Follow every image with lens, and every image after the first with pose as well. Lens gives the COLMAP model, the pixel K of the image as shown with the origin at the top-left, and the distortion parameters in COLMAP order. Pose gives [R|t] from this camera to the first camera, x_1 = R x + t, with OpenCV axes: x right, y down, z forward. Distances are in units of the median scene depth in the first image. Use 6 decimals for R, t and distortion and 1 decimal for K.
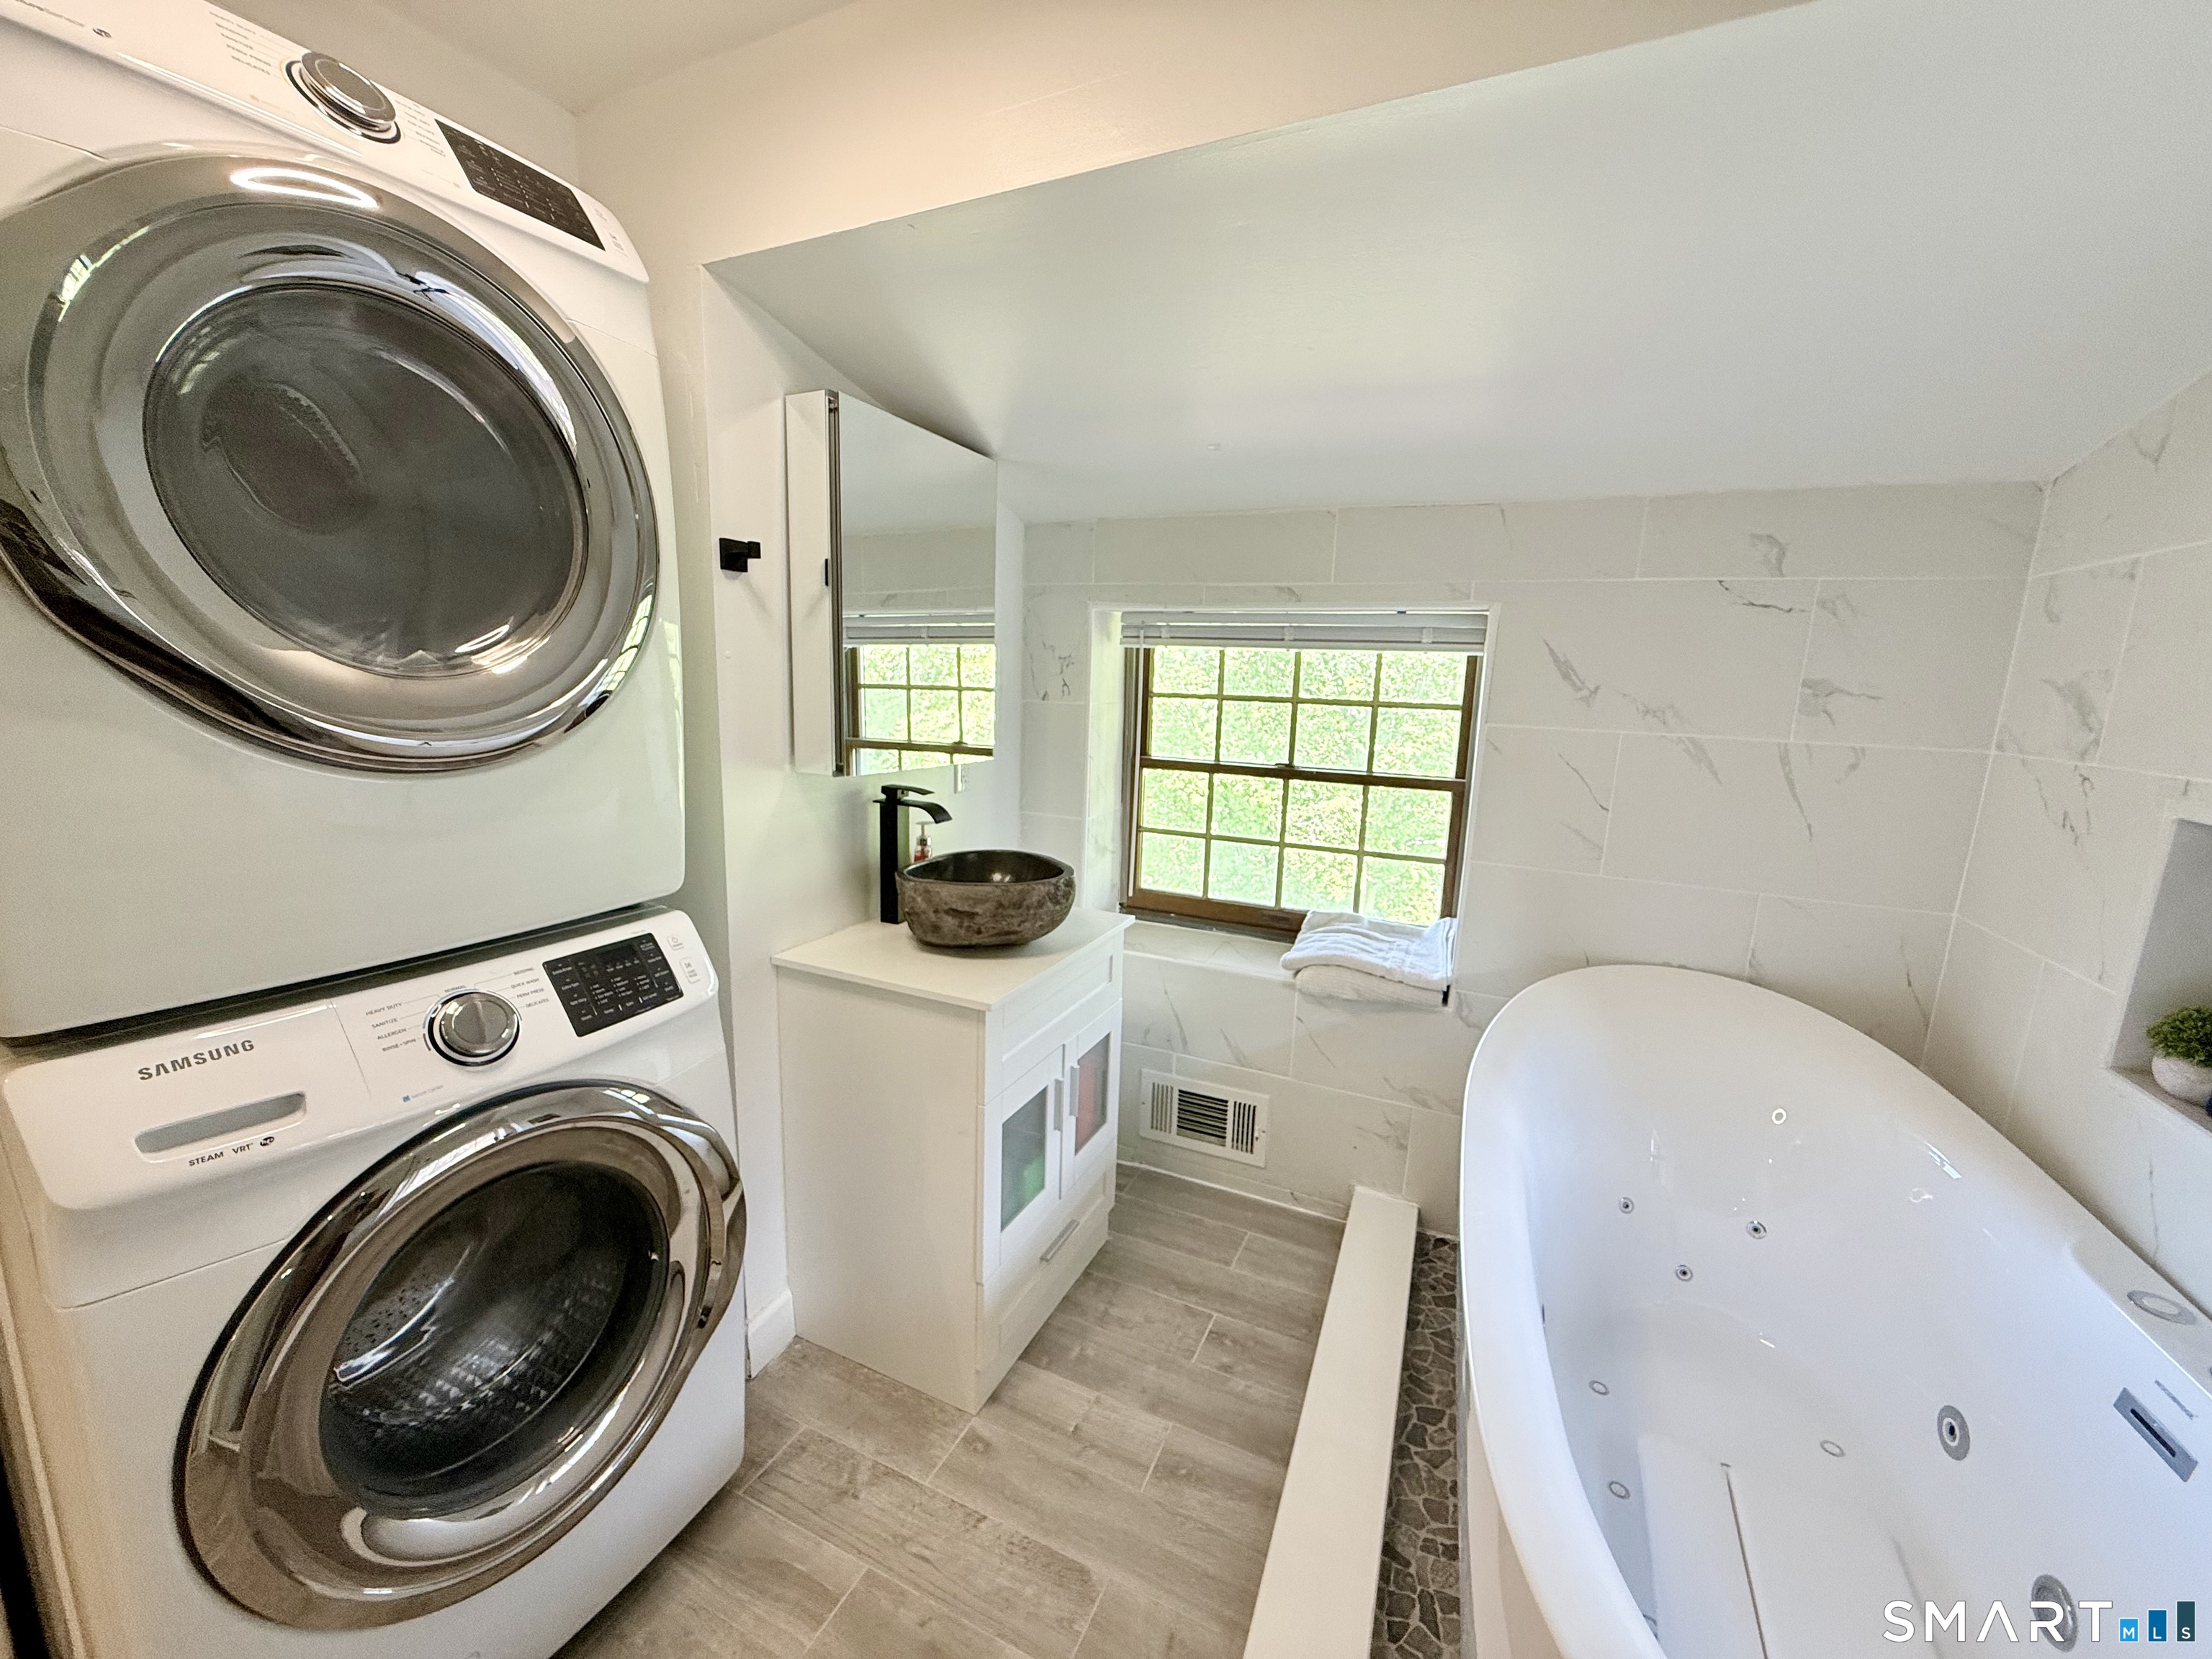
lens RADIAL K [[887.5, 0, 1091.6], [0, 887.5, 826.5], [0, 0, 1]] dist [0.001449, -0.000004]
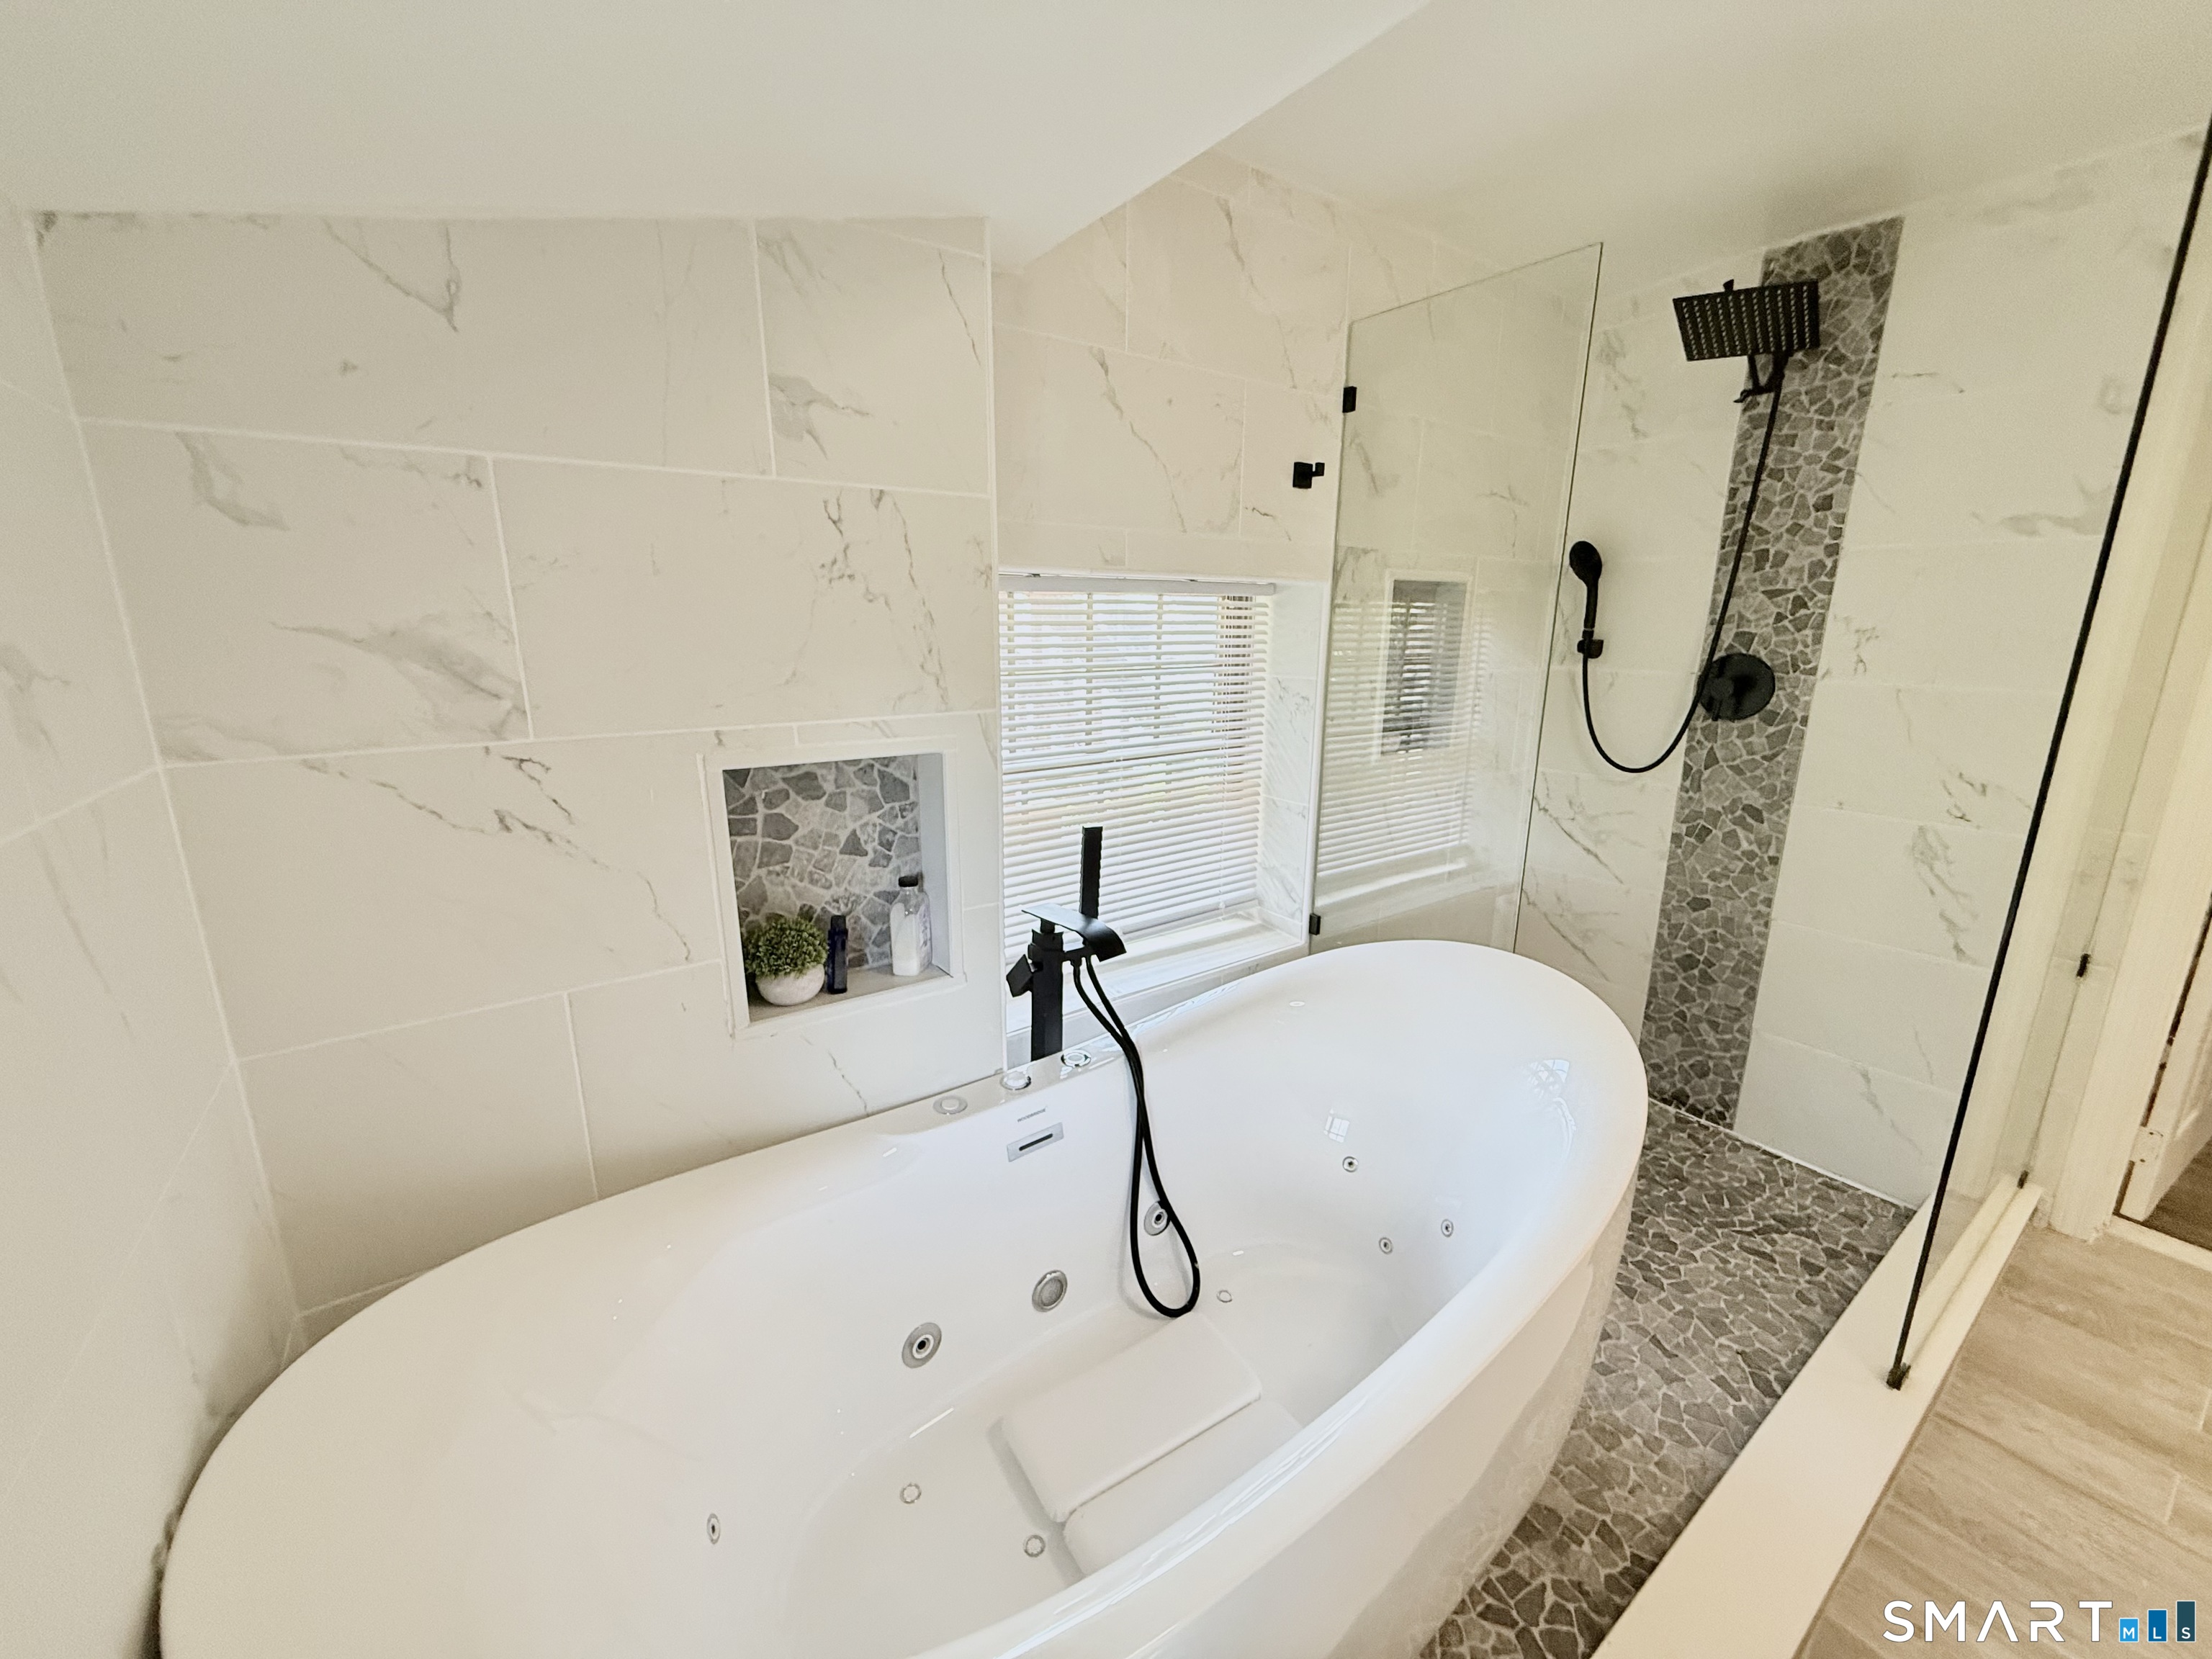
lens RADIAL K [[887.5, 0, 1092.0], [0, 887.5, 826.4], [0, 0, 1]] dist [0.001449, -0.000004]
pose [[-0.863861, -0.146859, 0.481846, 0.216878], [0.060025, 0.919731, 0.387933, -0.168093], [-0.500140, 0.364043, -0.785705, 0.874315]]
